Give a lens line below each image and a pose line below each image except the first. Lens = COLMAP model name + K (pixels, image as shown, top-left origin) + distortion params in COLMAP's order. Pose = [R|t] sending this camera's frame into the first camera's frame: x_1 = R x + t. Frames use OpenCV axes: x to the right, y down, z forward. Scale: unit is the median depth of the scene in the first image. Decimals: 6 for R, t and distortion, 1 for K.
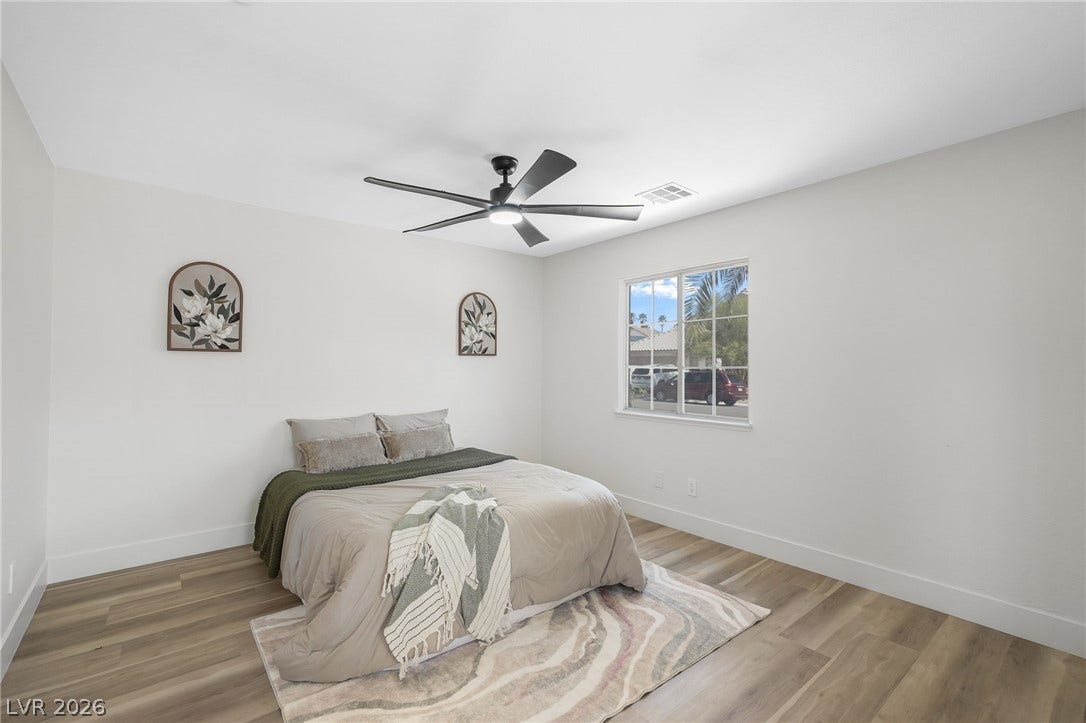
lens RADIAL K [[473.2, 0, 539.9], [0, 473.2, 363.0], [0, 0, 1]] dist [-0.007413, 0.000969]
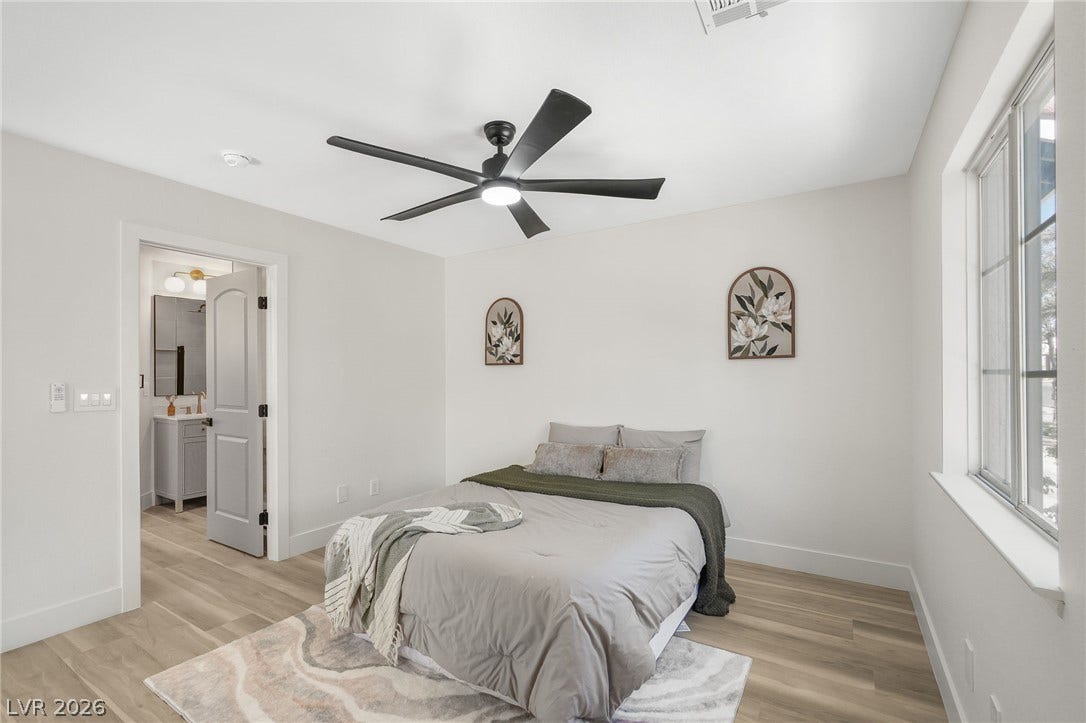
lens RADIAL K [[473.2, 0, 510.5], [0, 473.2, 373.9], [0, 0, 1]] dist [-0.007413, 0.000969]
pose [[0.314444, -0.016876, -0.949126, 0.543436], [0.006955, 0.999856, -0.015474, 0.020062], [0.949250, -0.001736, 0.314517, 0.581167]]
